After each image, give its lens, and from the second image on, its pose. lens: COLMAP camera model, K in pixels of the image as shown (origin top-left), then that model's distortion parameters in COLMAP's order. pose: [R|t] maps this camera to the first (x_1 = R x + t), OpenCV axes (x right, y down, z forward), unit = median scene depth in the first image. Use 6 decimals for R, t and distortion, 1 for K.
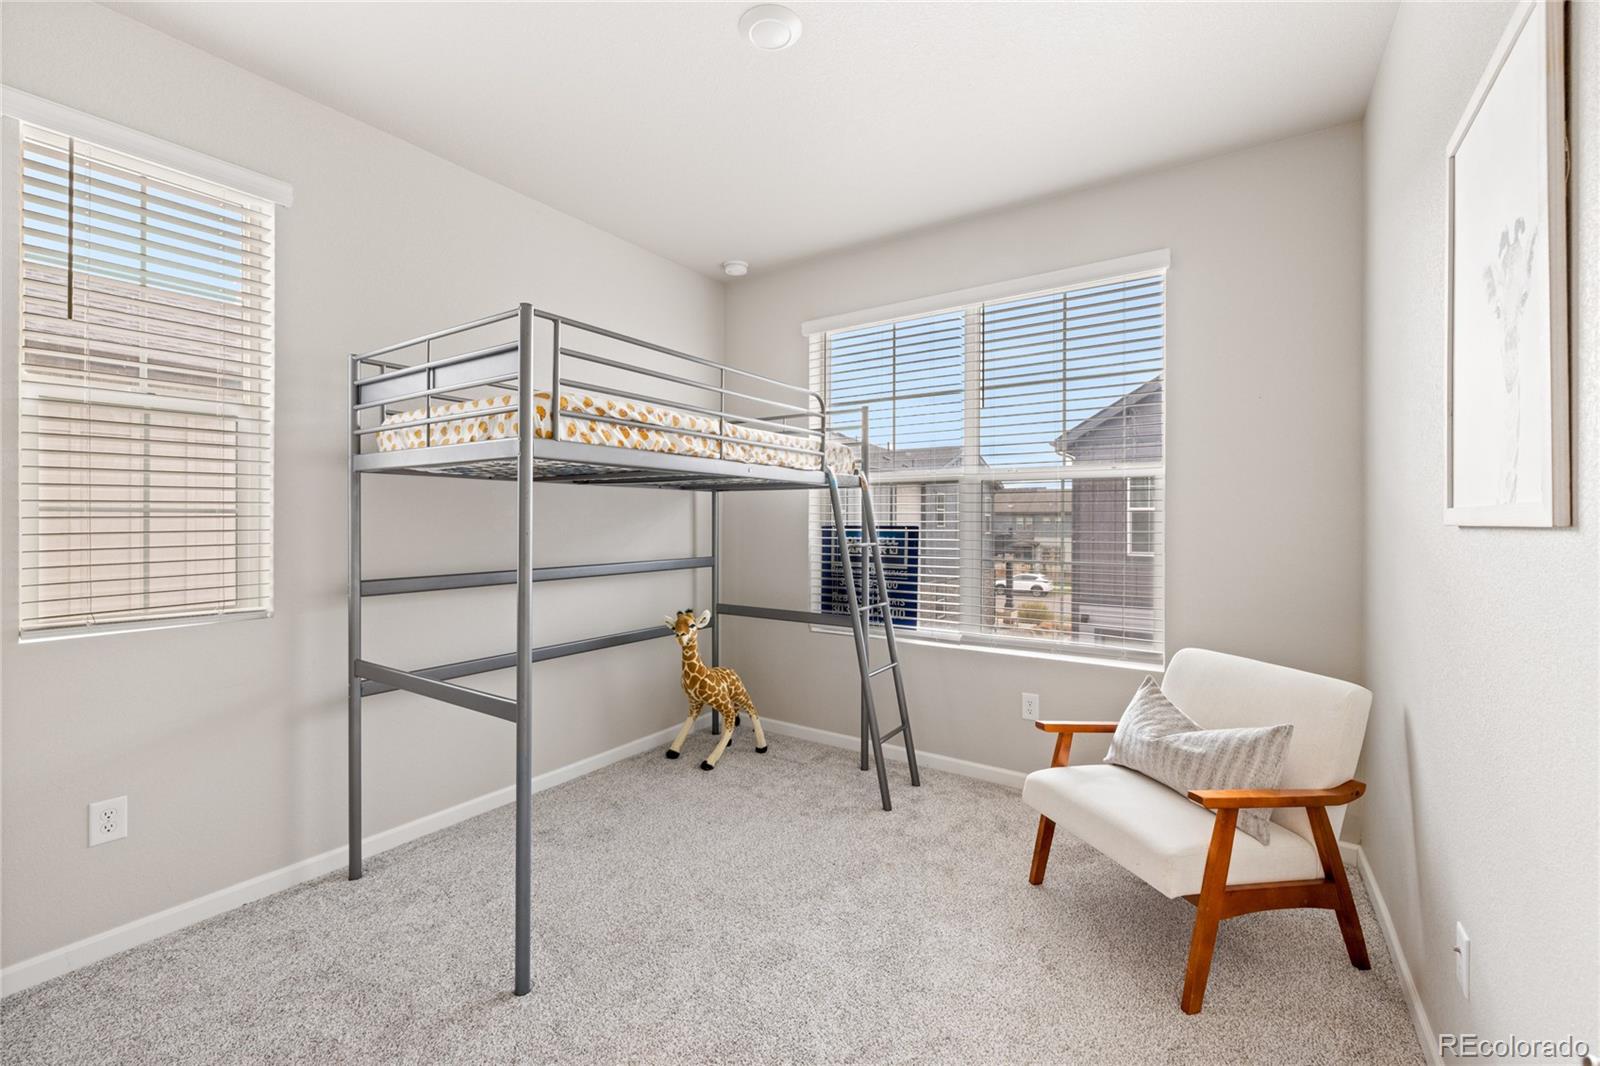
lens RADIAL K [[669.2, 0, 794.3], [0, 669.2, 515.3], [0, 0, 1]] dist [-0.001254, -0.000767]
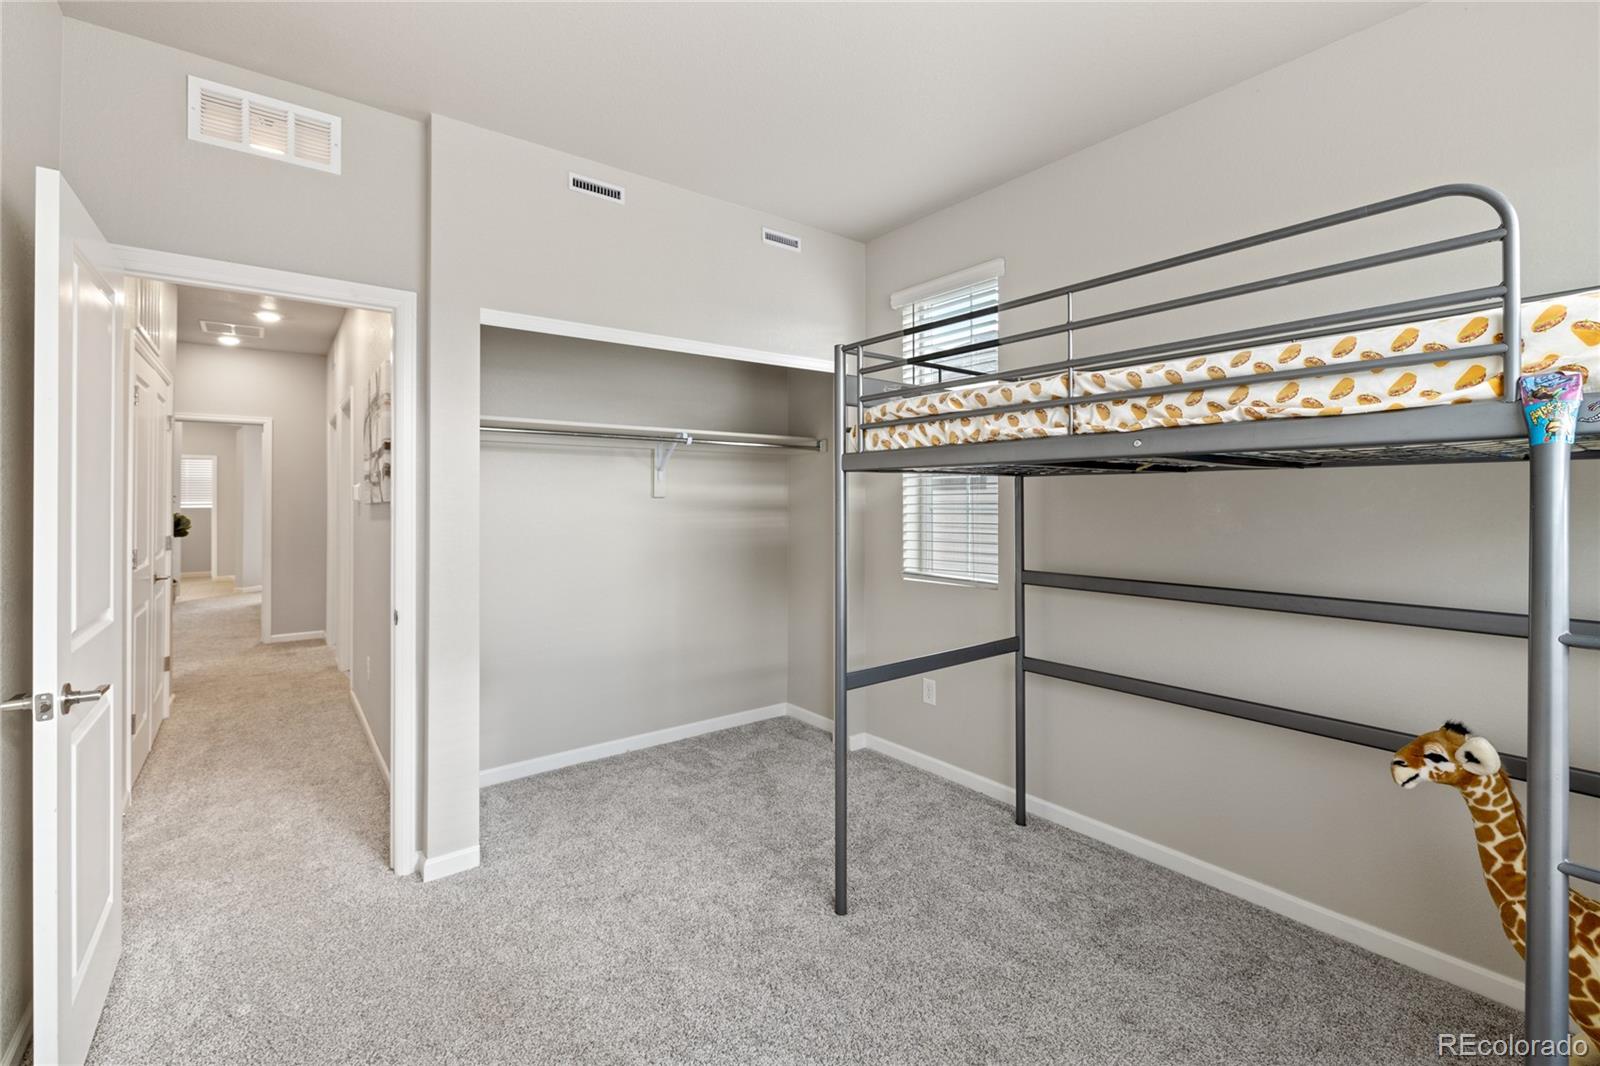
lens RADIAL K [[683.0, 0, 799.6], [0, 683.0, 503.1], [0, 0, 1]] dist [0.000353, -0.000016]
pose [[-0.320126, -0.000651, -0.947375, 0.632853], [0.003406, 0.999993, -0.001838, -0.021087], [0.947369, -0.003815, -0.320121, 1.052862]]
